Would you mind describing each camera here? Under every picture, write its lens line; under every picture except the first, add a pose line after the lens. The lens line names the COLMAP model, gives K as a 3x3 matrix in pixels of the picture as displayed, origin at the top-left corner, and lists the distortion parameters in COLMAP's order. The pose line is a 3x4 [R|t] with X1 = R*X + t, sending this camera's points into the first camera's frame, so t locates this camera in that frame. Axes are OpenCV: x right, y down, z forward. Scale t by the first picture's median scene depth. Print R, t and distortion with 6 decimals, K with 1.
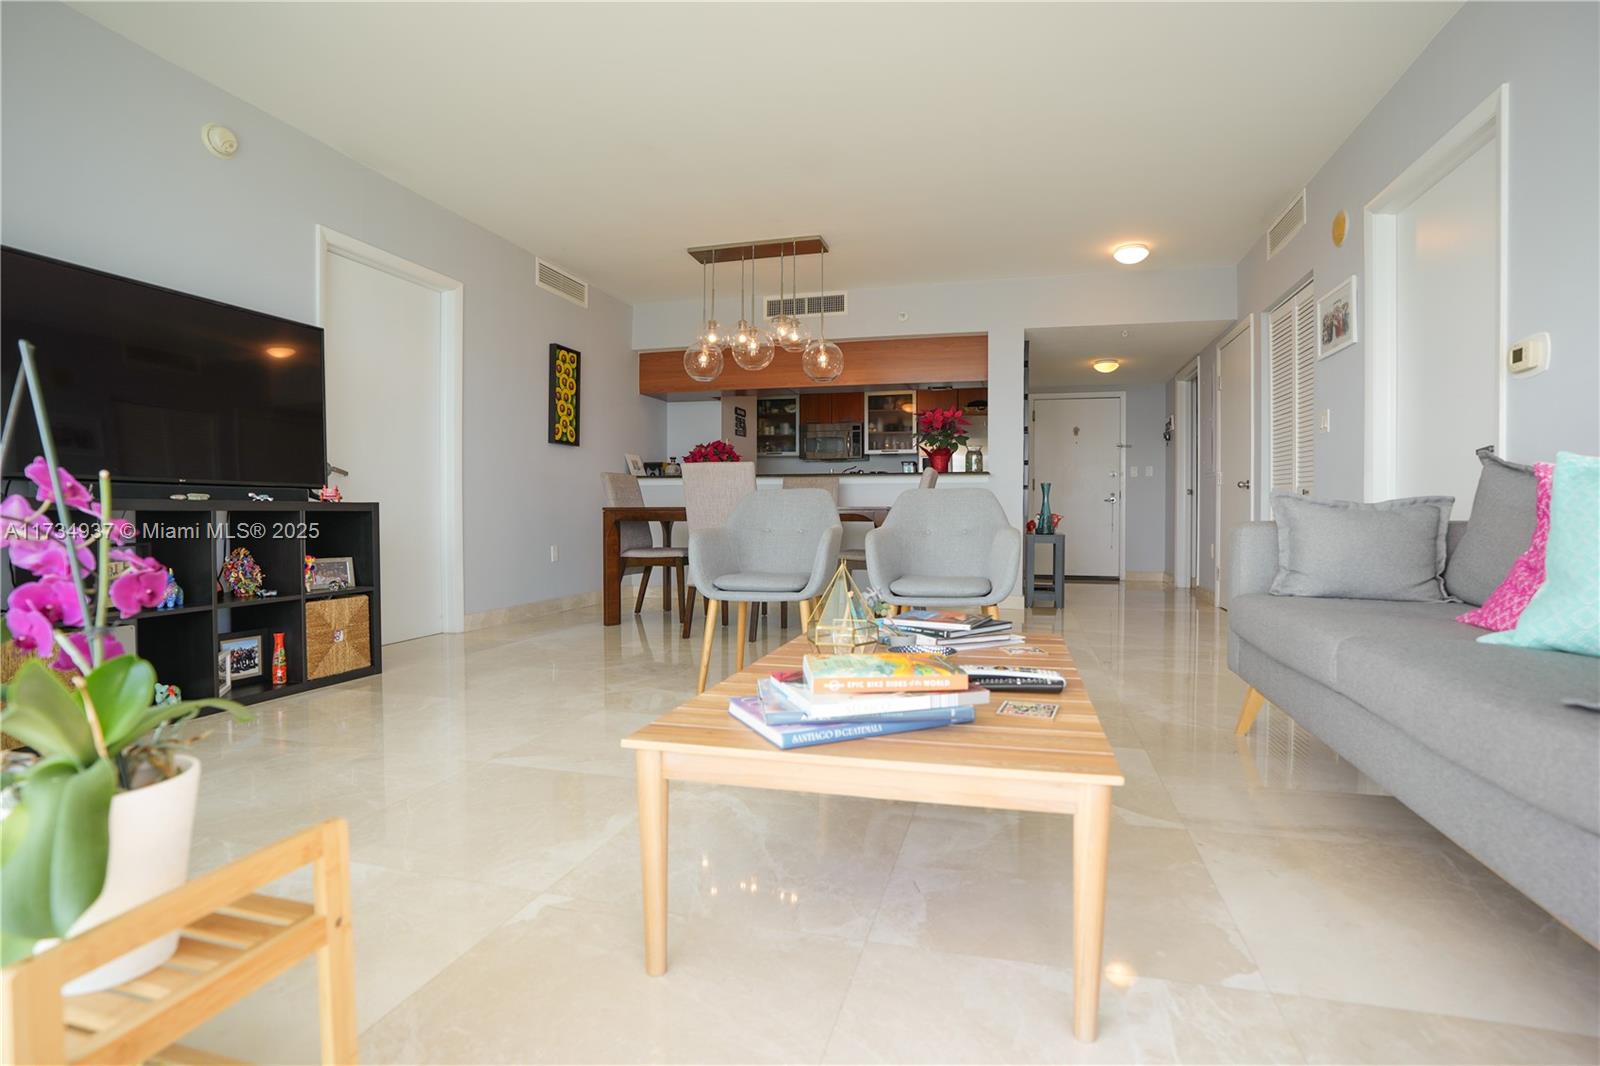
lens RADIAL K [[785.6, 0, 800.0], [0, 785.6, 533.0], [0, 0, 1]] dist [-0.031580, 0.000223]
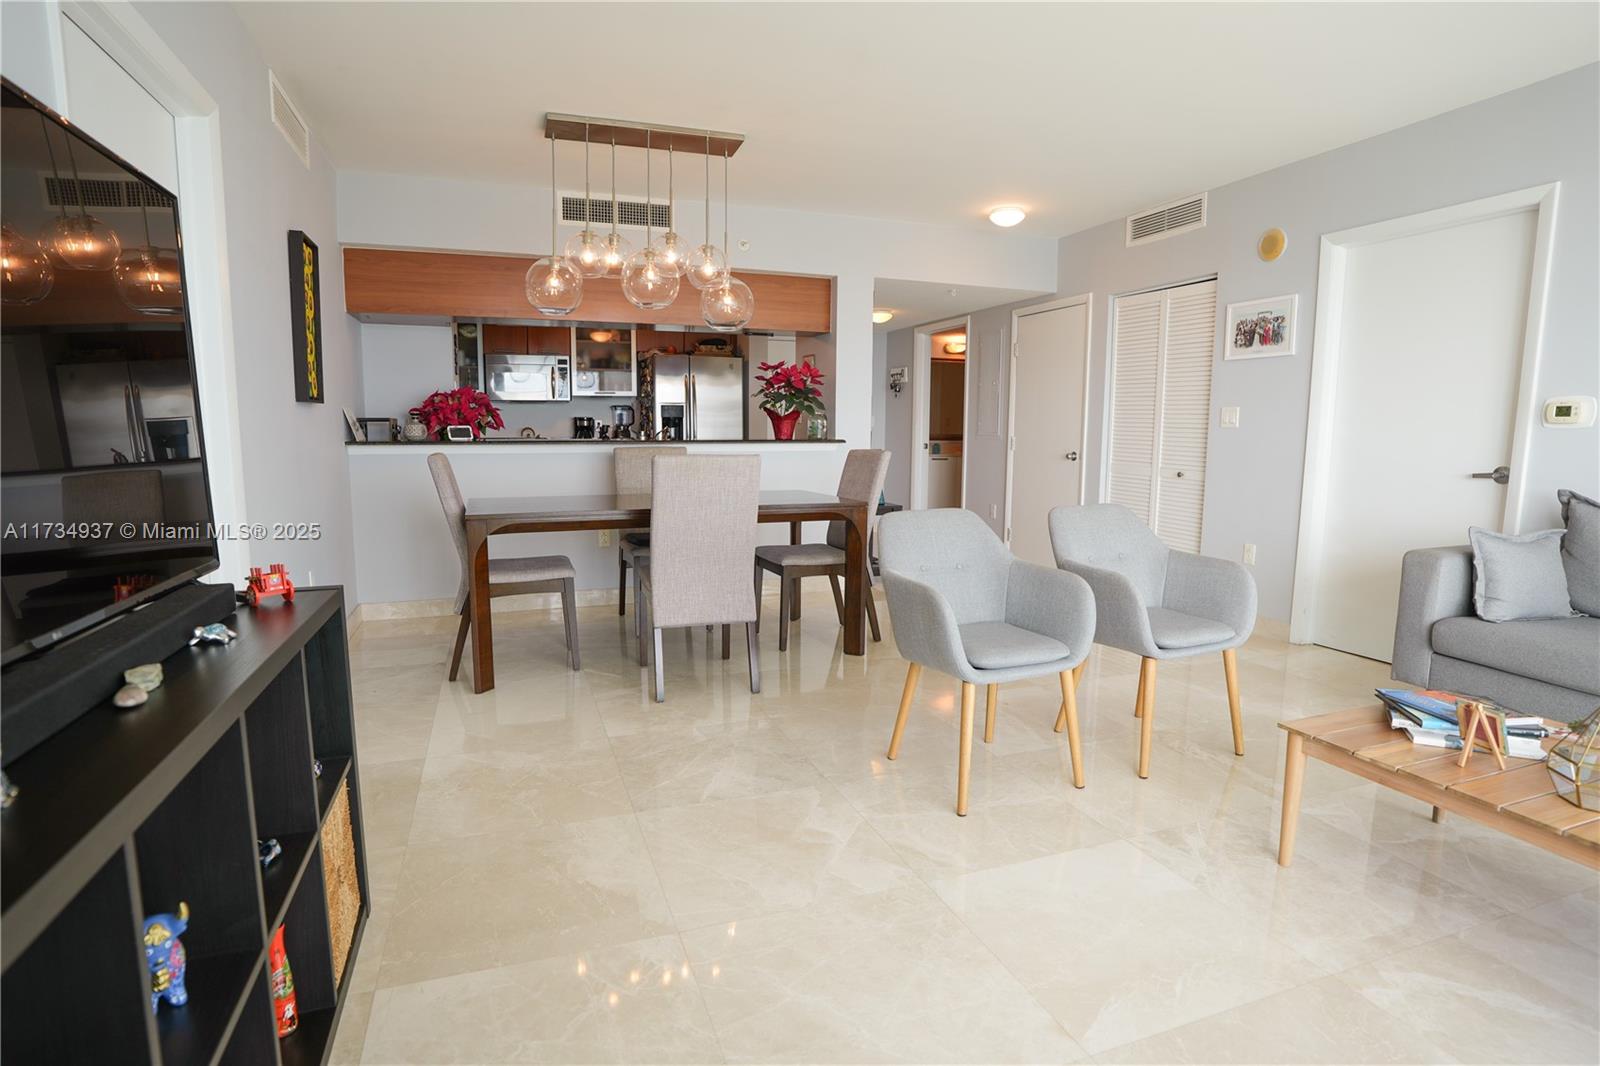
lens RADIAL K [[851.0, 0, 812.2], [0, 851.0, 554.2], [0, 0, 1]] dist [-0.045085, 0.024240]
pose [[0.814463, -0.081813, 0.574419, -0.364491], [0.011625, 0.992111, 0.124820, -0.072788], [-0.580100, -0.094983, 0.808989, 0.237288]]
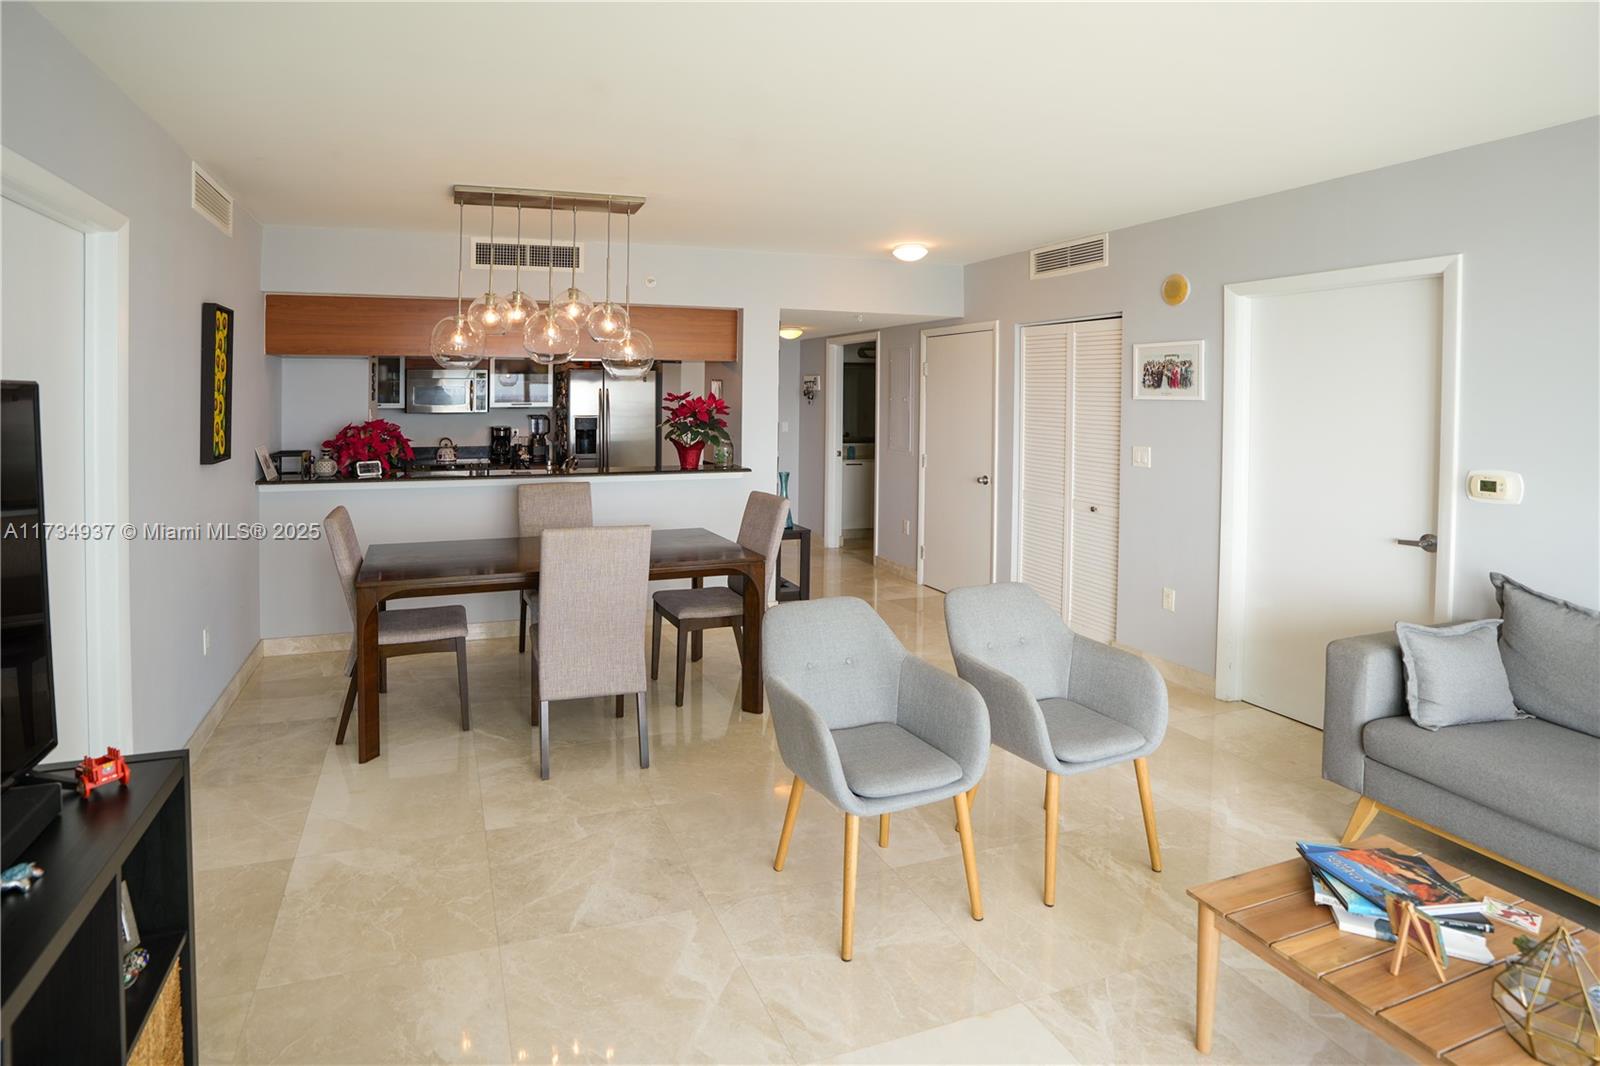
lens RADIAL K [[840.4, 0, 700.2], [0, 840.4, 425.5], [0, 0, 1]] dist [-0.040563, 0.012372]
pose [[0.841083, -0.016977, 0.540640, -0.330586], [0.011045, 0.999838, 0.014213, -0.145584], [-0.540794, -0.005982, 0.841134, 0.239319]]
